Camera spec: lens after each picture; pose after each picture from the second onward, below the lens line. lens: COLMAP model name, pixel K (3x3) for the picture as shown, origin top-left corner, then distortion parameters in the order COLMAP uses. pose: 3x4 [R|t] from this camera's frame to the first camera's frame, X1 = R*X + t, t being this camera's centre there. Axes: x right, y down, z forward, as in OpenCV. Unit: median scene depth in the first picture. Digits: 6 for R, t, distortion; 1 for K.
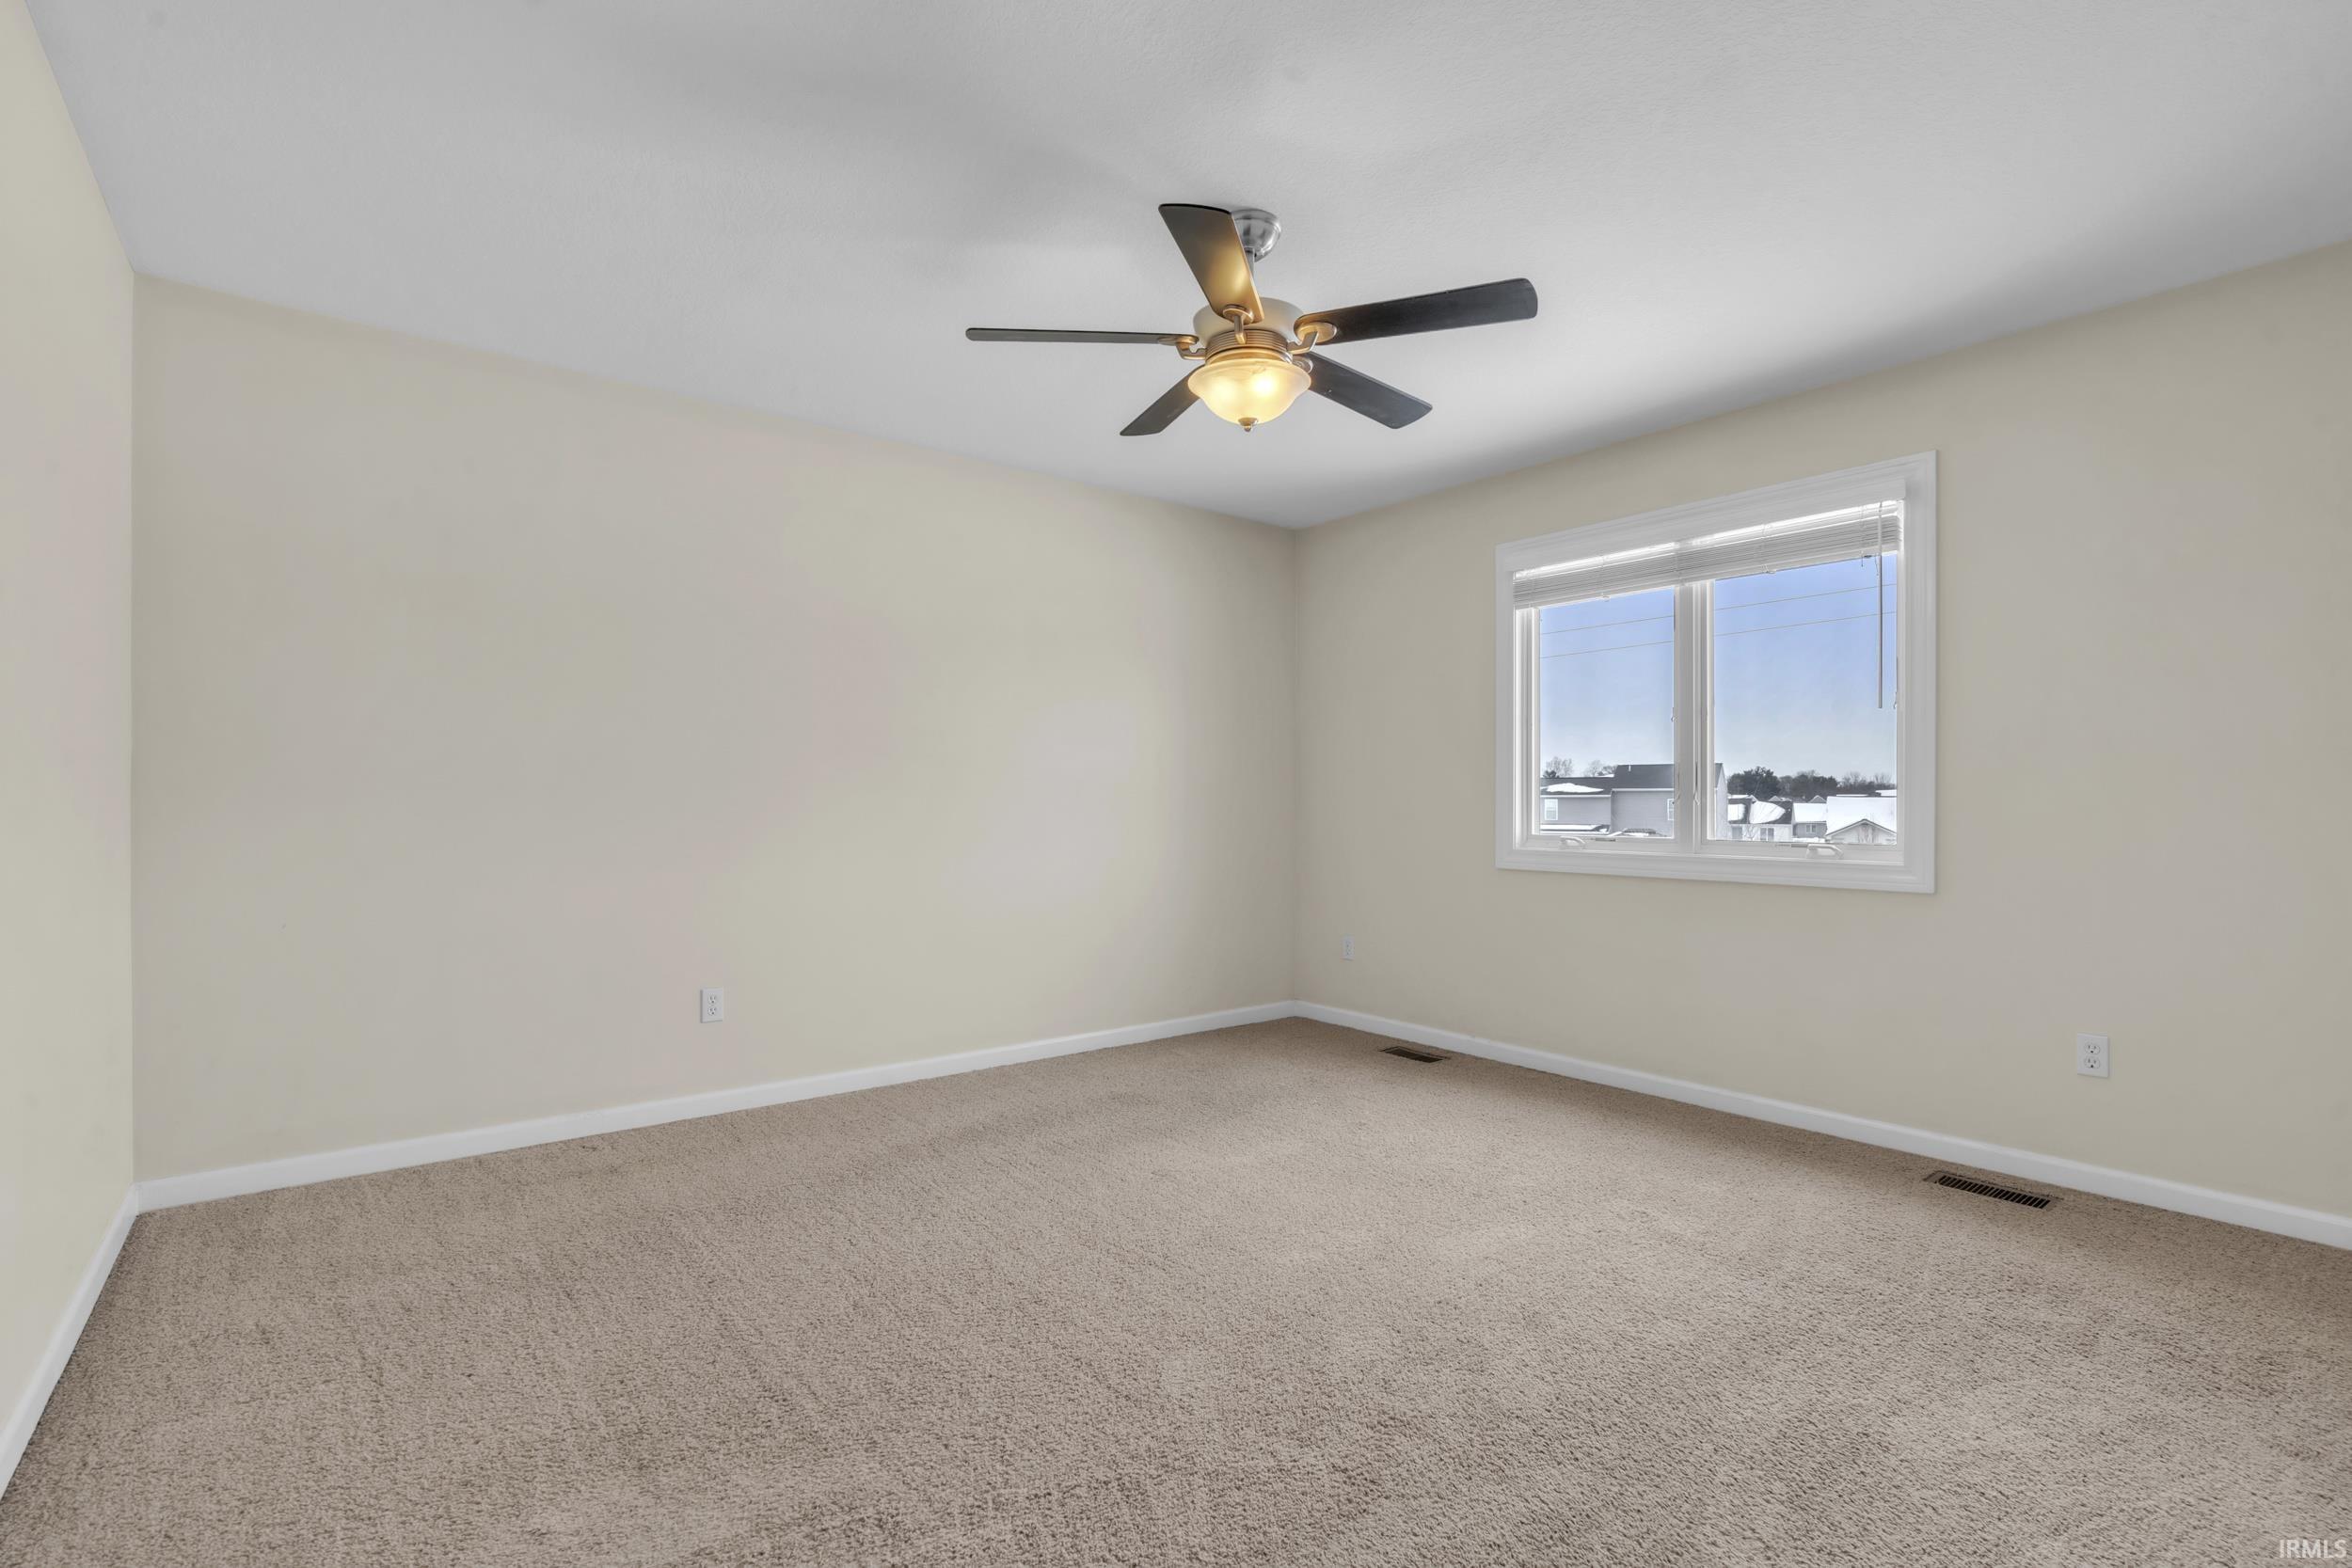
lens RADIAL K [[1050.8, 0, 1180.0], [0, 1050.8, 798.8], [0, 0, 1]] dist [-0.011649, 0.002327]
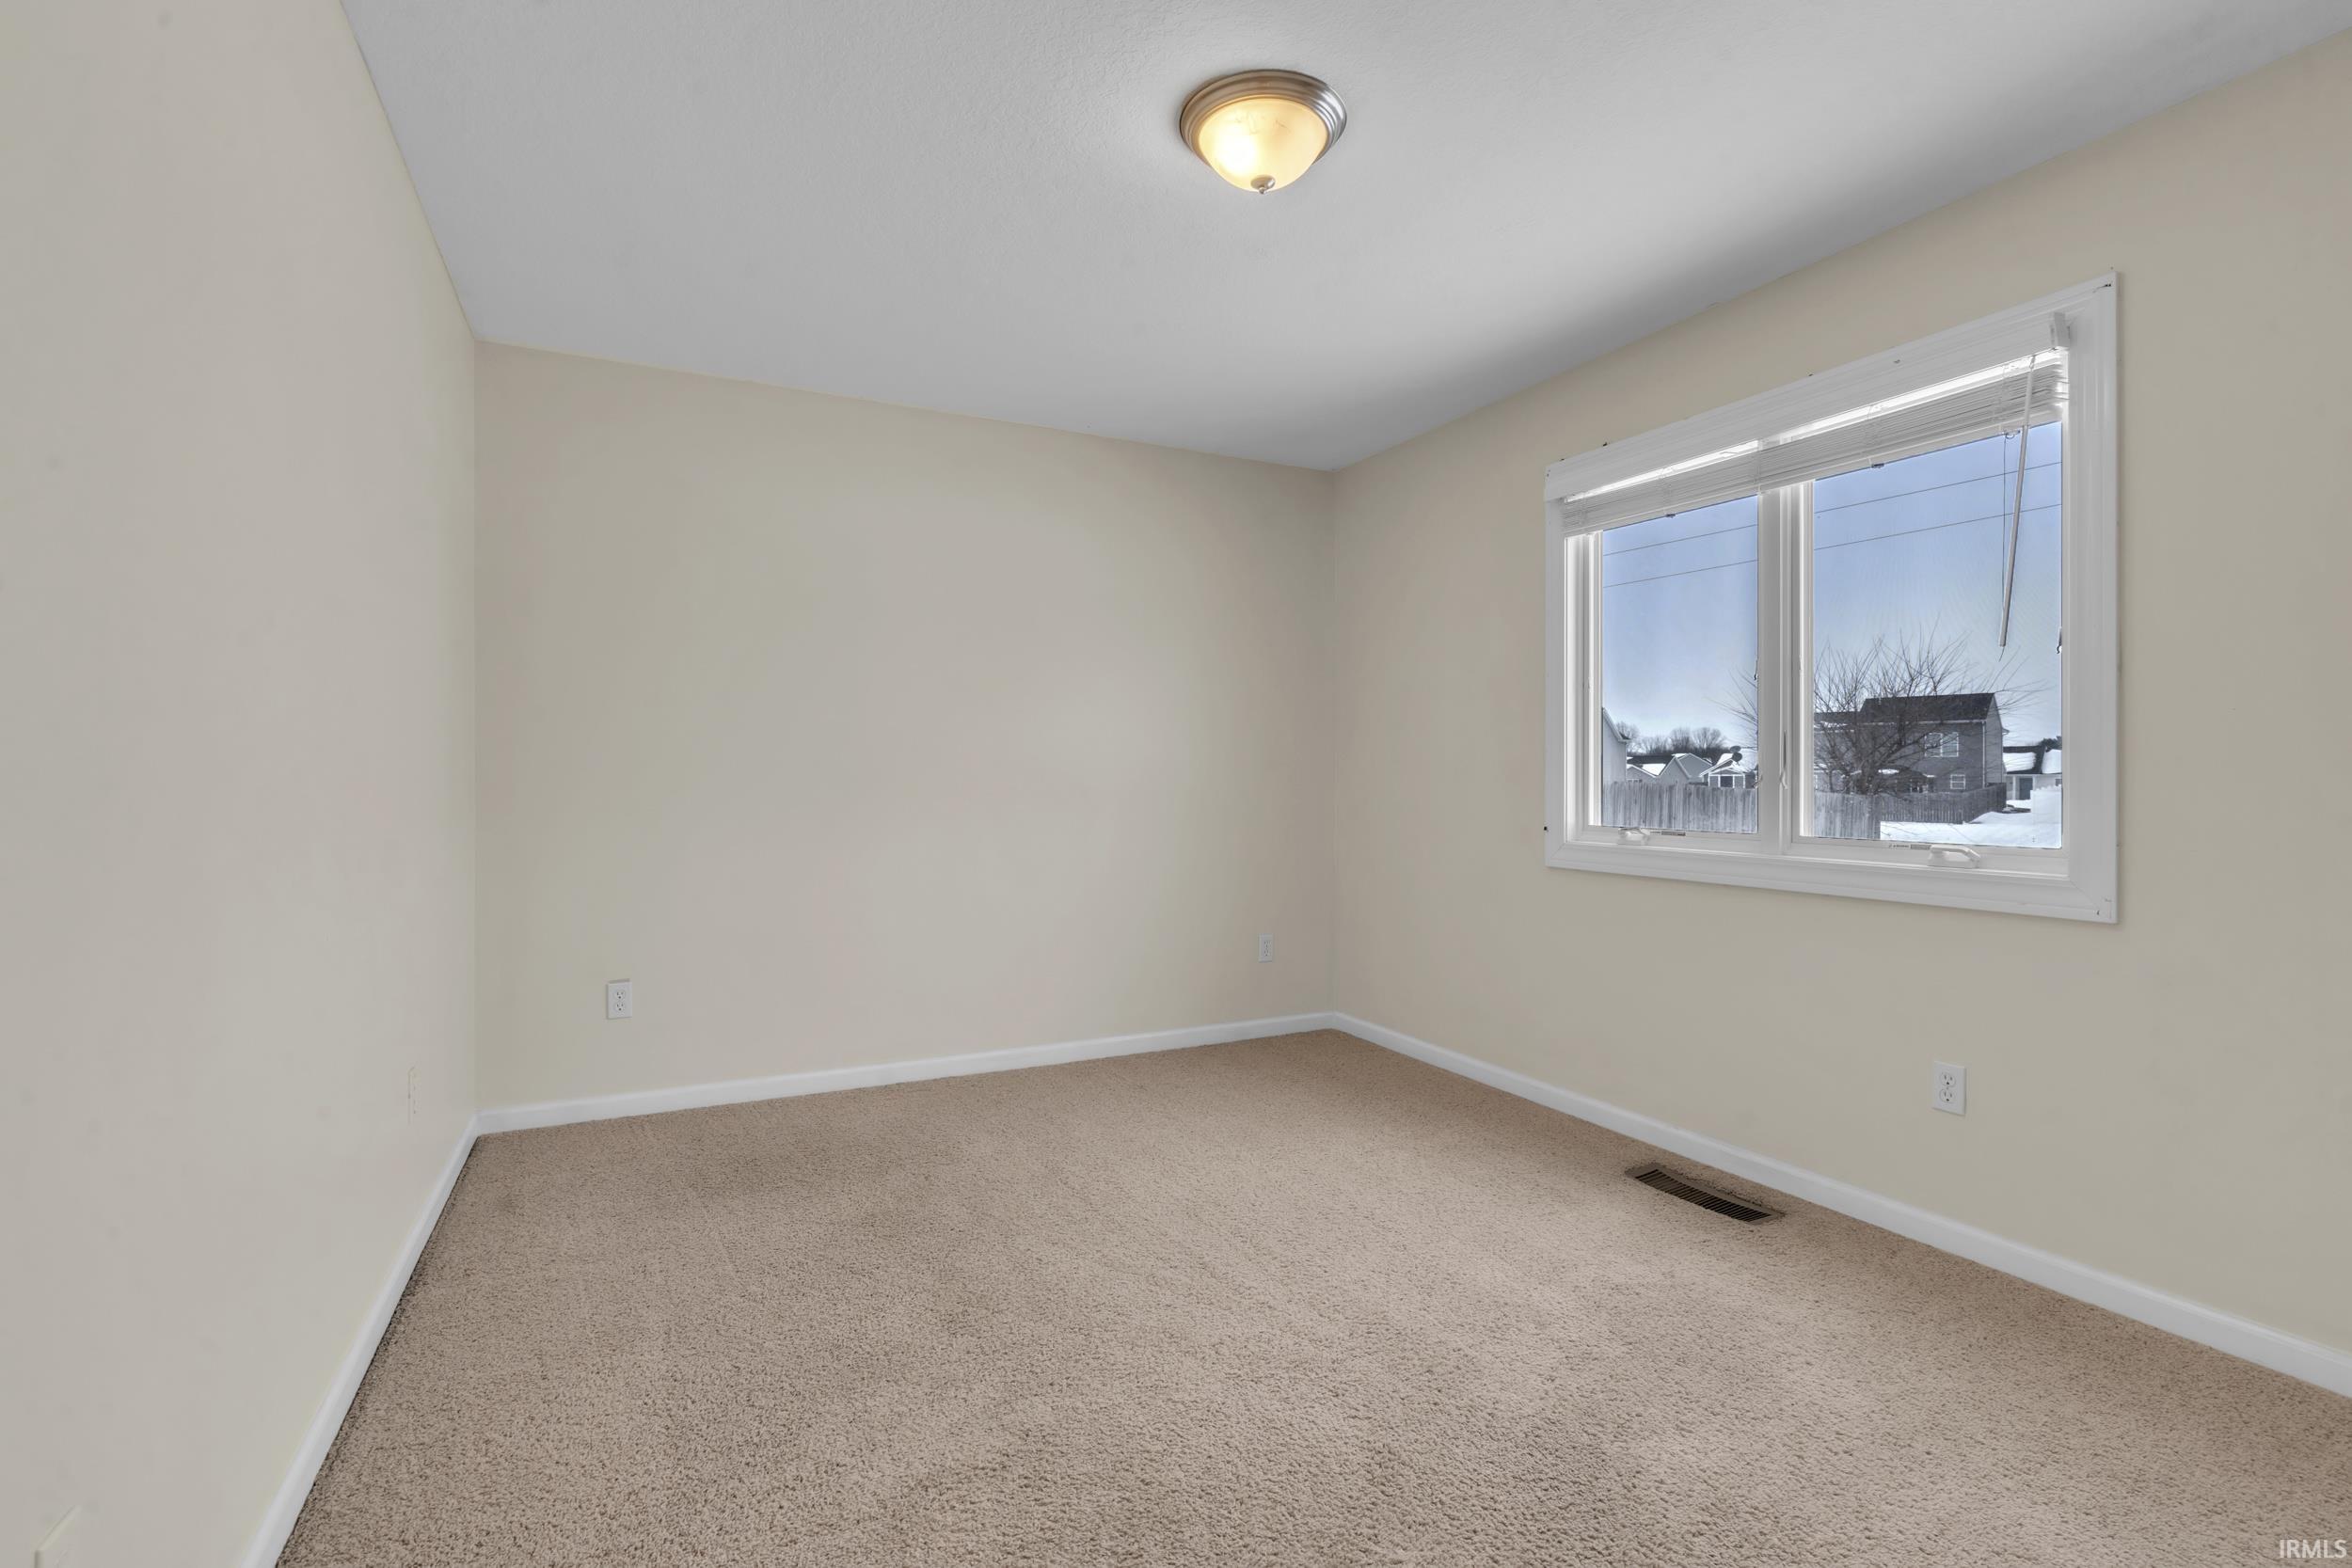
lens RADIAL K [[1116.5, 0, 1183.4], [0, 1116.5, 778.0], [0, 0, 1]] dist [-0.006860, -0.000828]
pose [[0.971297, -0.001371, -0.237866, 0.248519], [0.004641, 0.999902, 0.013187, -0.013214], [0.237825, -0.013912, 0.971208, 0.123517]]
